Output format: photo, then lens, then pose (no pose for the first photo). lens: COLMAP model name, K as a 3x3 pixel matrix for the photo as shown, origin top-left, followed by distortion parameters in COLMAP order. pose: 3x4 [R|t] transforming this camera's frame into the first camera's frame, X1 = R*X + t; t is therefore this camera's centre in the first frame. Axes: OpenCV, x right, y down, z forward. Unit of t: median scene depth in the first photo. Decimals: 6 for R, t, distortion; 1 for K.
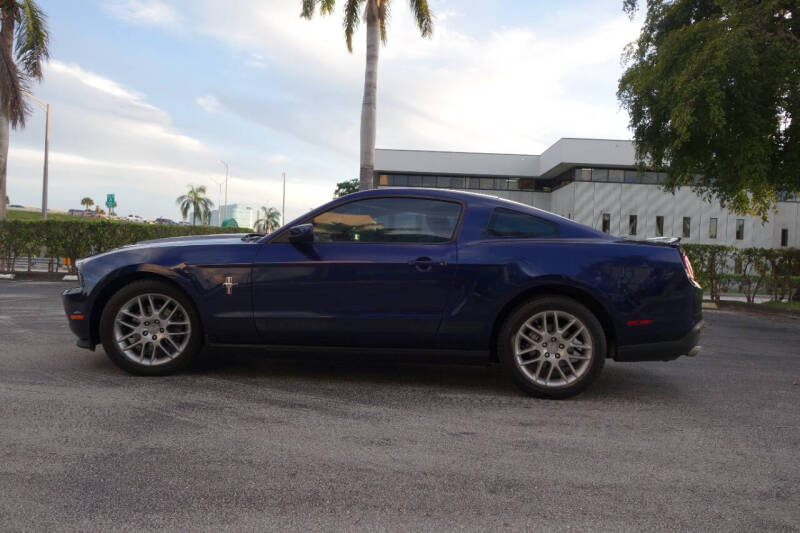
lens RADIAL K [[628.8, 0, 399.4], [0, 628.8, 264.0], [0, 0, 1]] dist [0.008392, -0.008975]
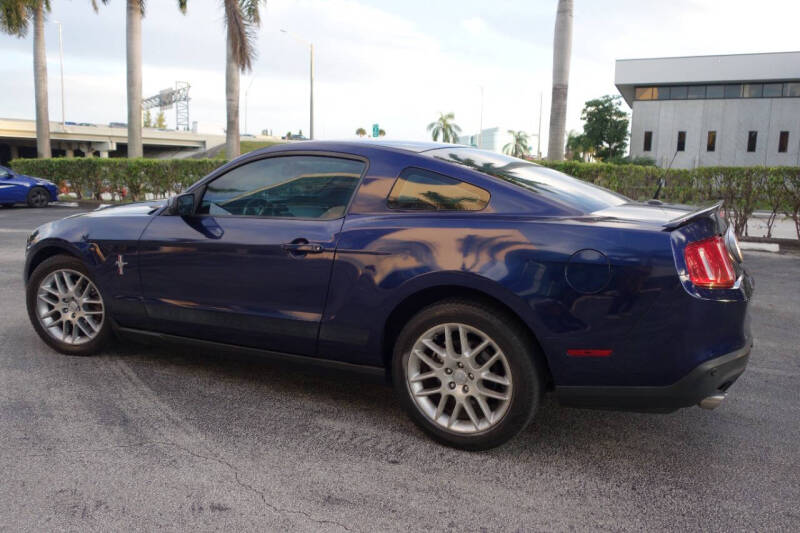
lens RADIAL K [[628.8, 0, 401.0], [0, 628.8, 265.2], [0, 0, 1]] dist [0.008392, -0.008975]
pose [[0.918058, 0.039730, -0.394451, 0.420027], [0.009244, 0.992550, 0.121487, -0.065949], [0.396339, -0.115178, 0.910851, 0.341419]]
